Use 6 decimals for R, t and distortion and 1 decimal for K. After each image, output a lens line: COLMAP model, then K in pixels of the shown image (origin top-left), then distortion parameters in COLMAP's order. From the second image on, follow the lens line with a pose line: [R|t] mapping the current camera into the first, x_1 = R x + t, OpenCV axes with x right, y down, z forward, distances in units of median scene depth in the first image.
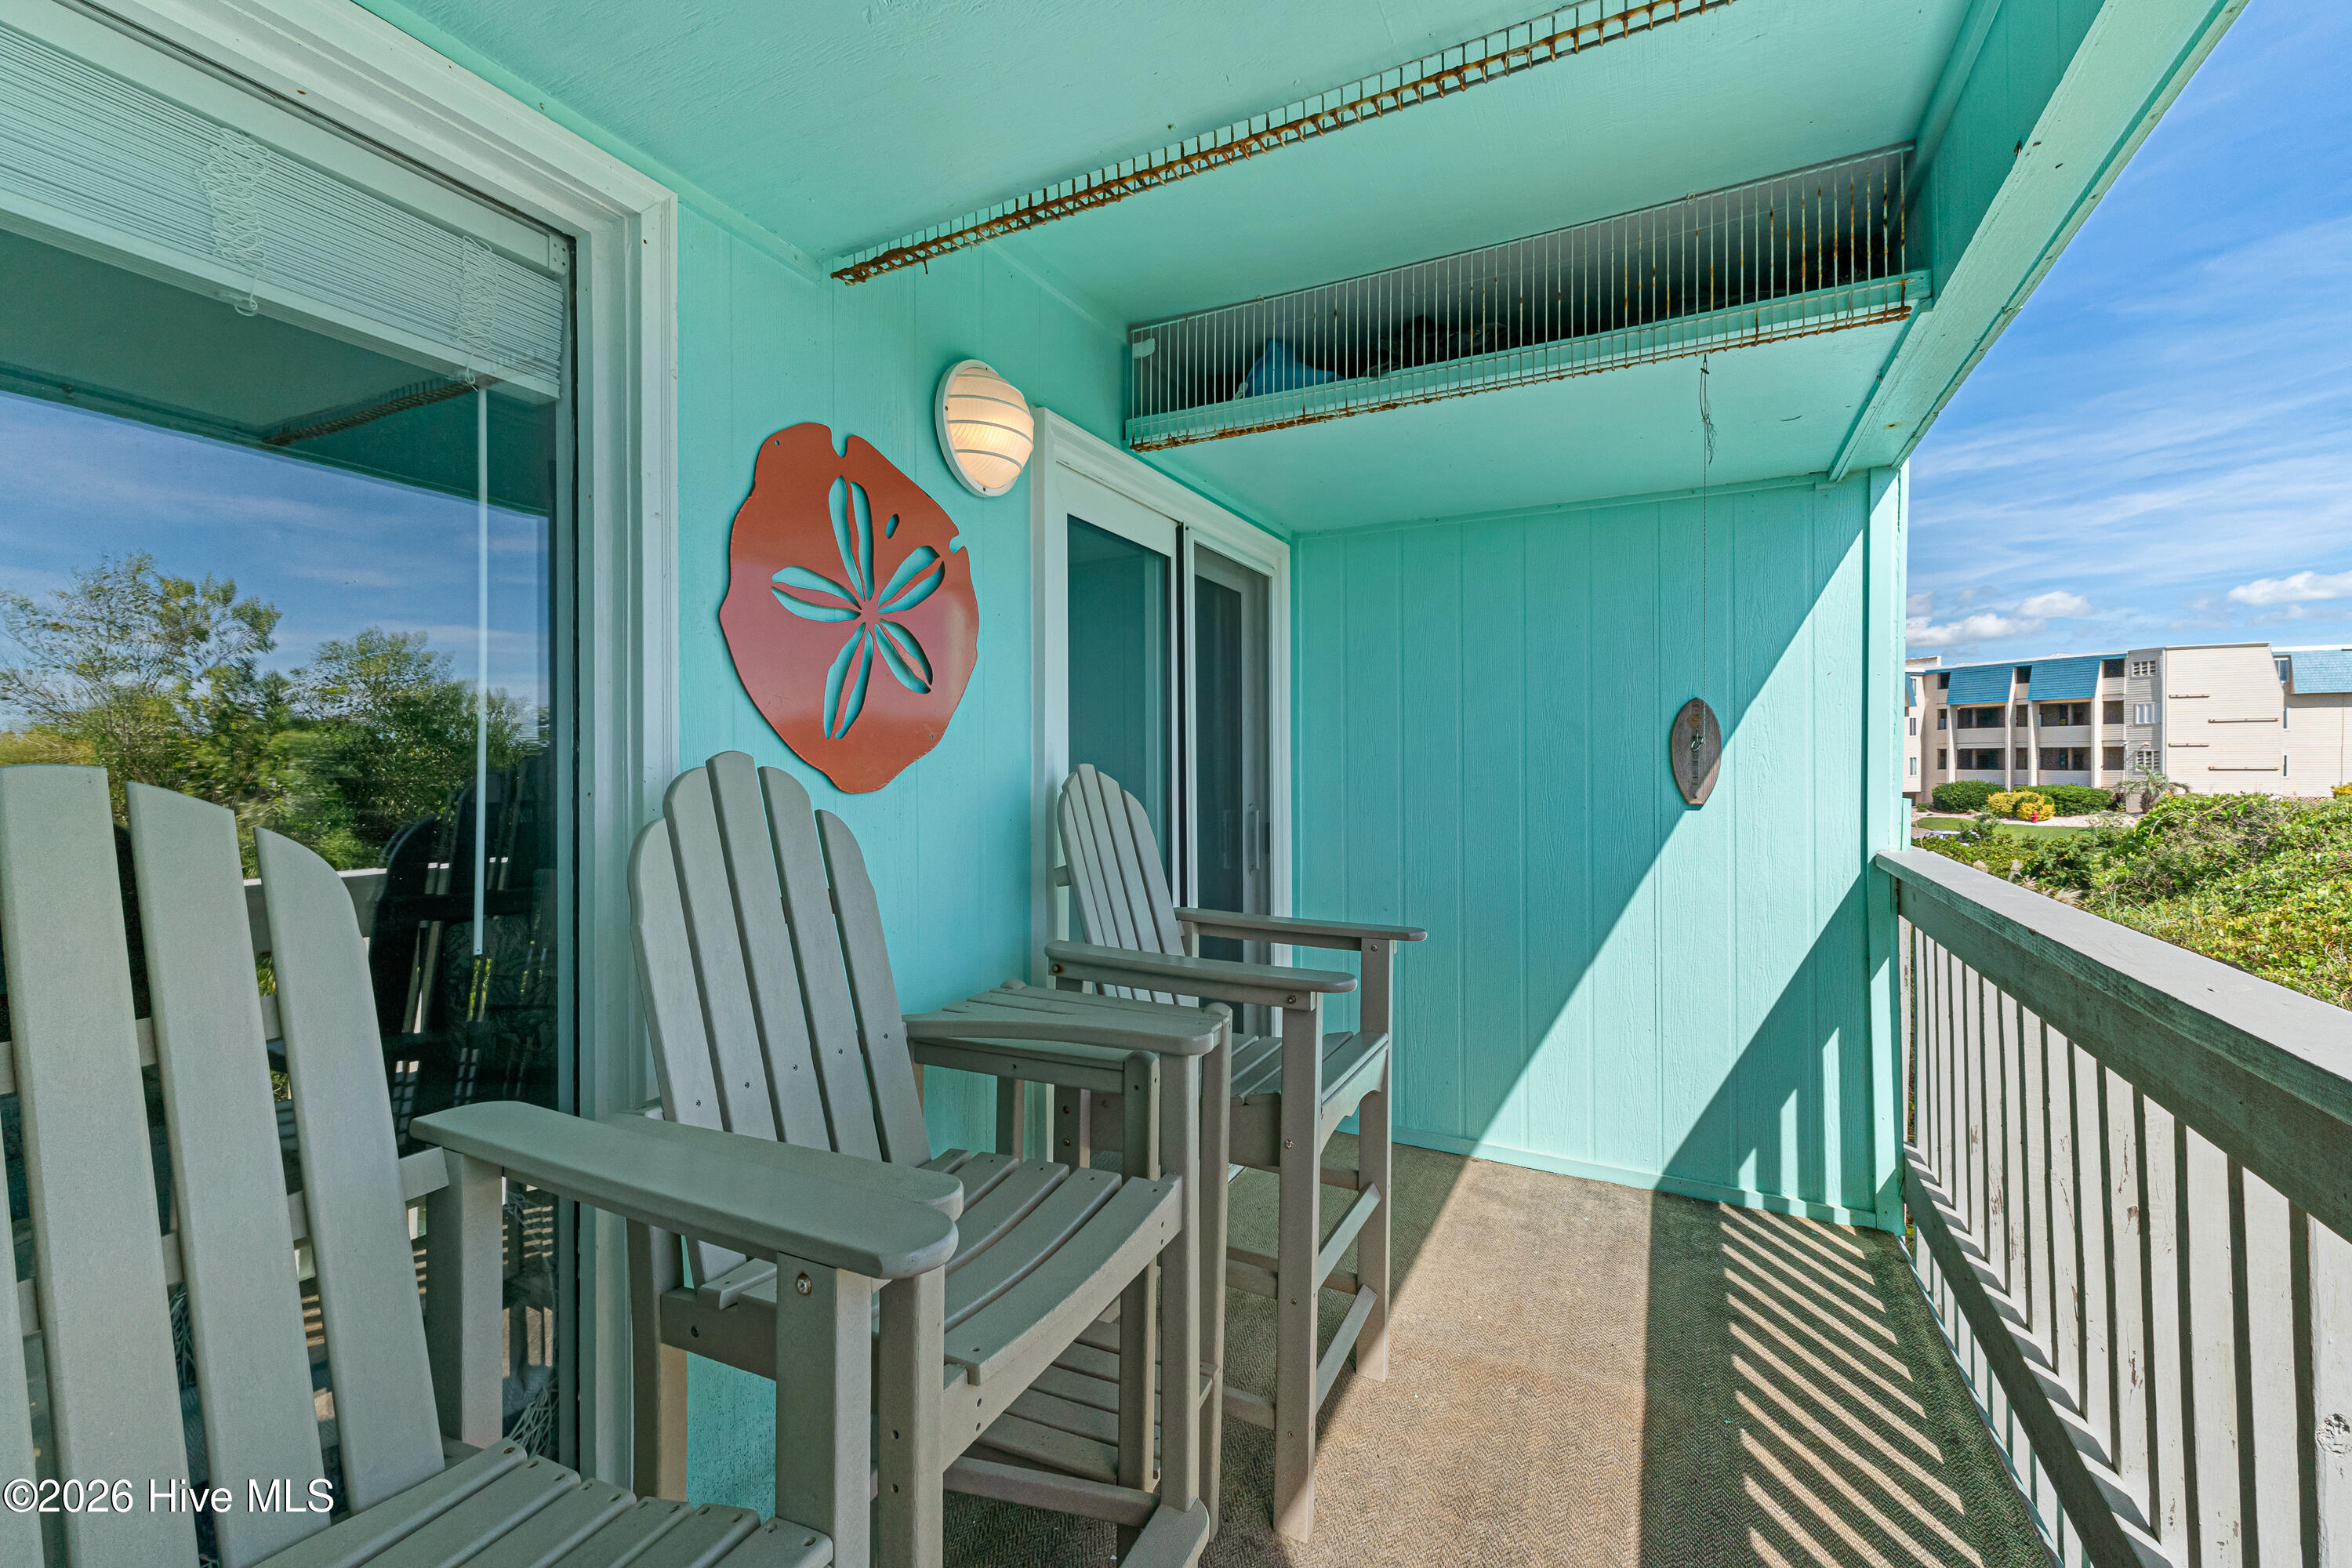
lens RADIAL K [[1002.5, 0, 1149.8], [0, 1002.5, 767.7], [0, 0, 1]] dist [-0.001827, 0.000059]
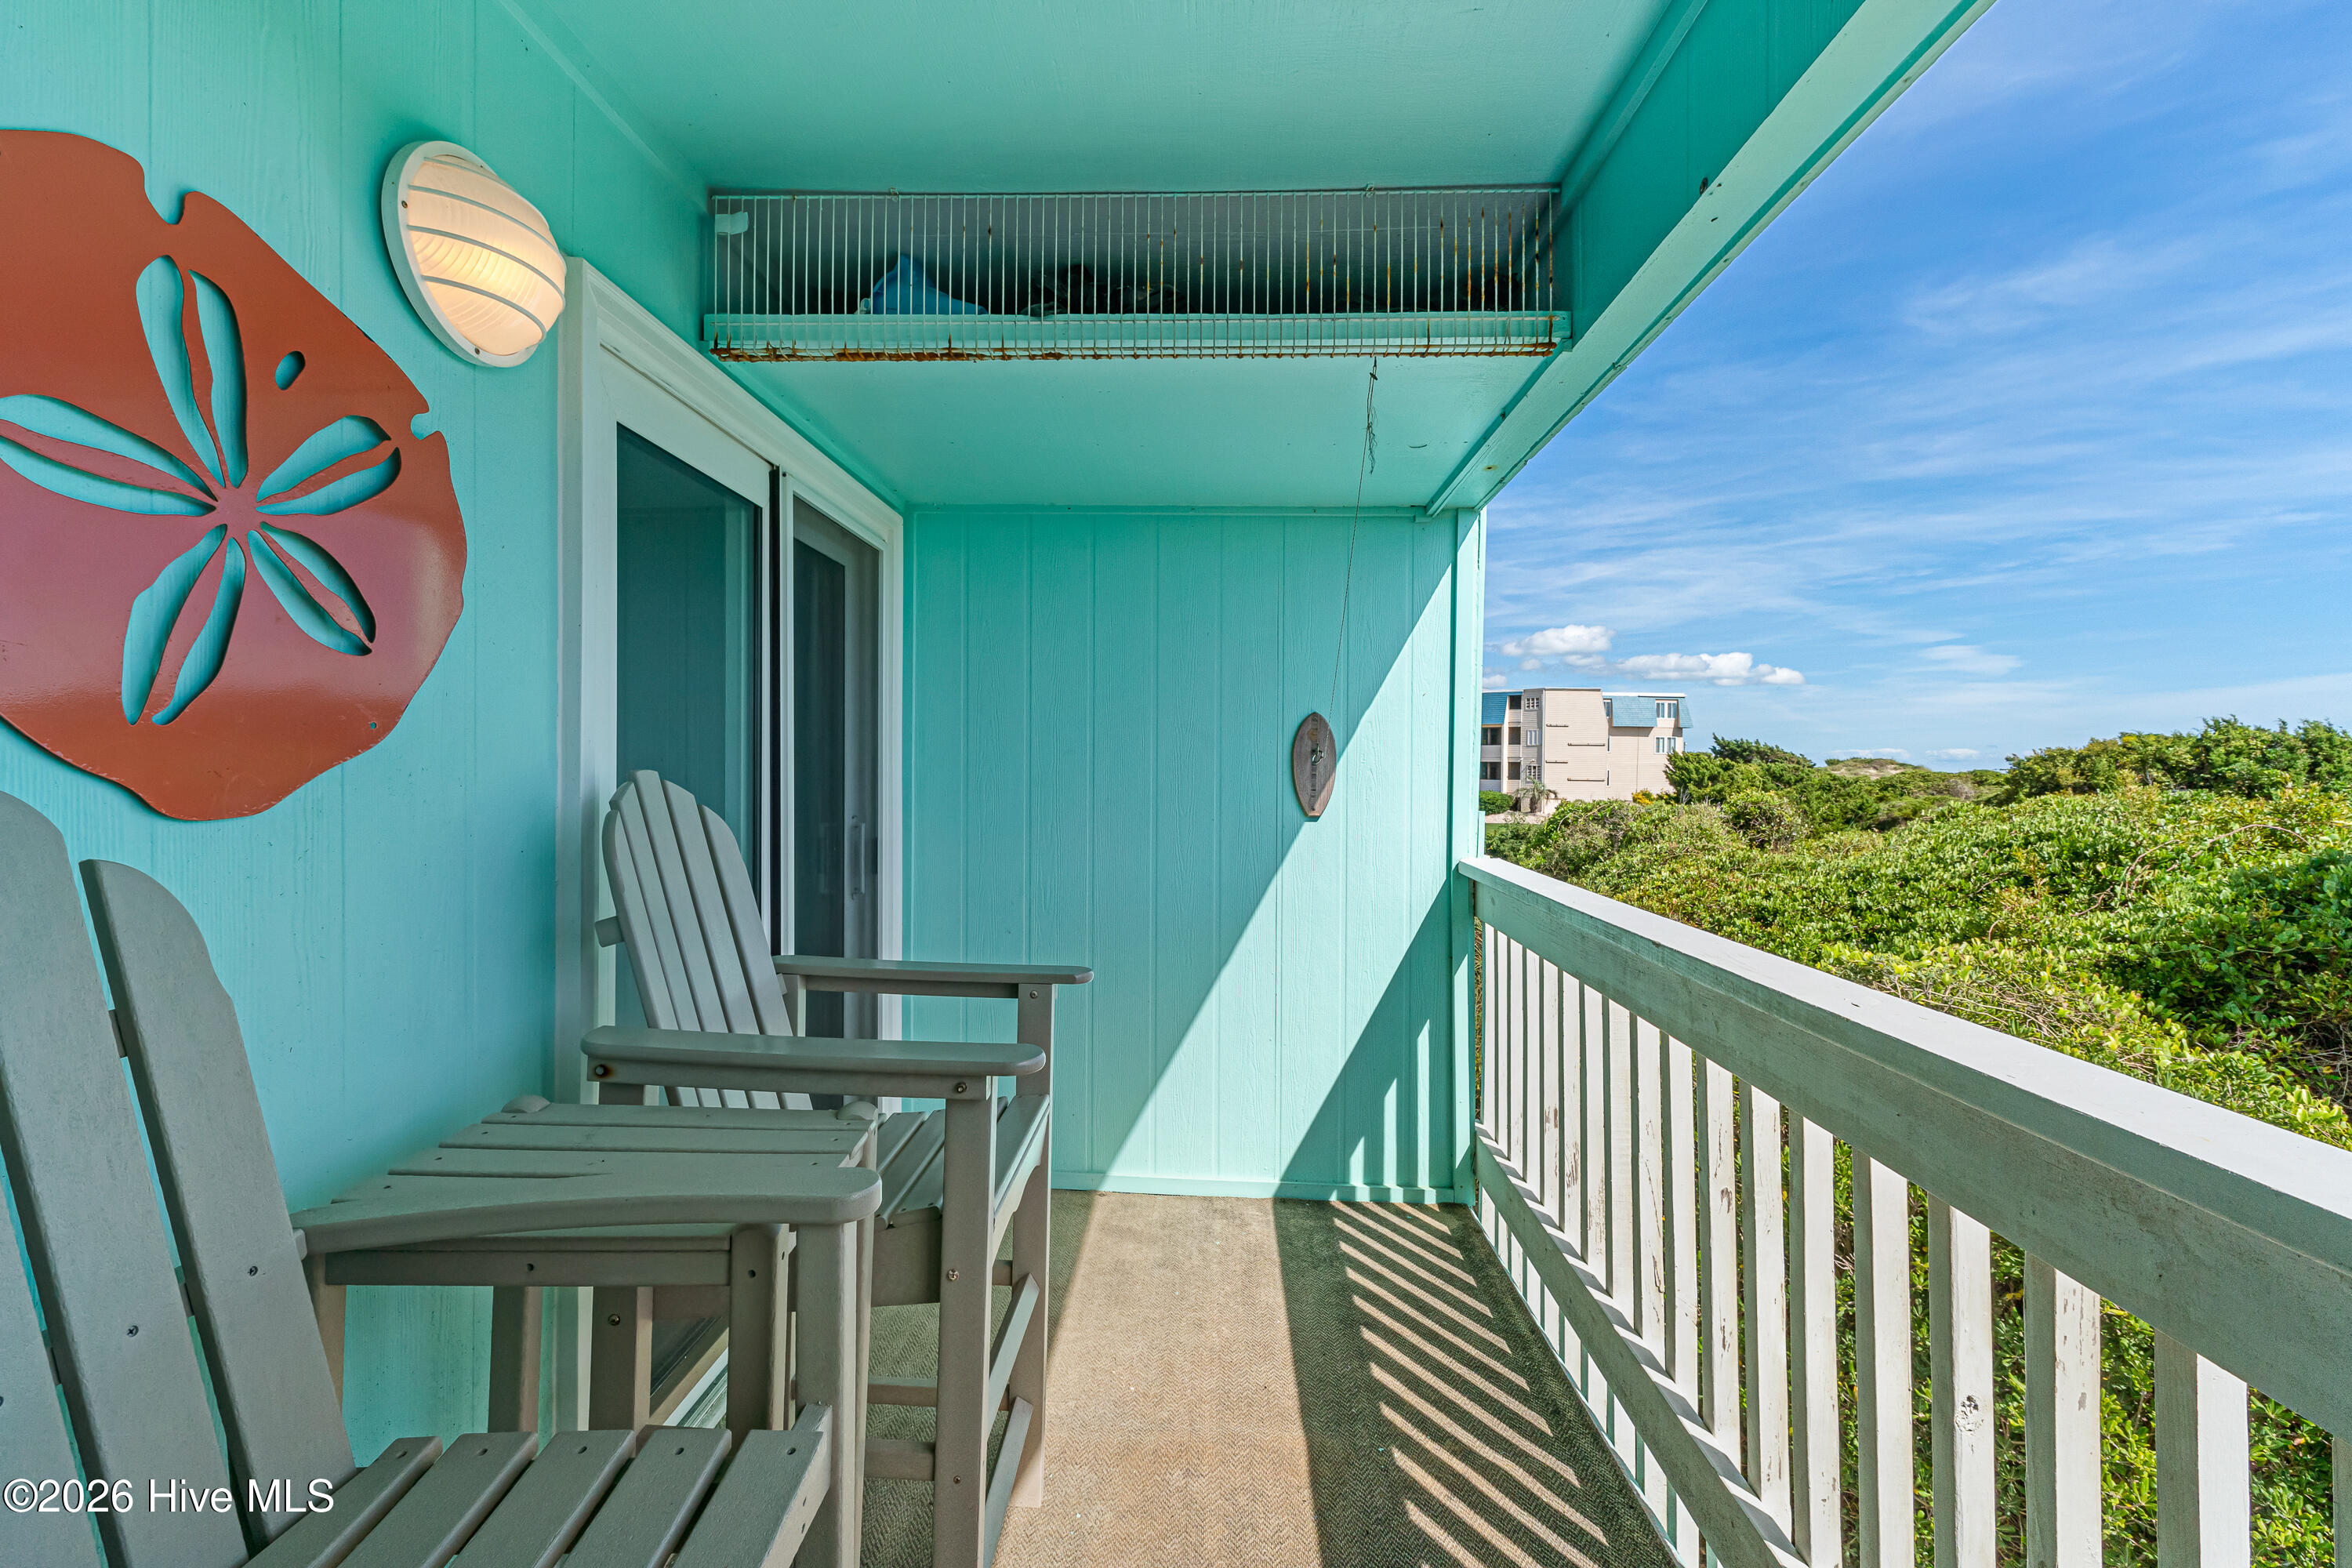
lens RADIAL K [[991.4, 0, 1176.0], [0, 991.4, 784.0], [0, 0, 1]] dist [0.004810, 0.000220]
pose [[0.900131, 0.008684, 0.435533, -0.029421], [-0.015496, 0.999807, 0.012093, -0.007877], [-0.435343, -0.017635, 0.900092, 0.178737]]
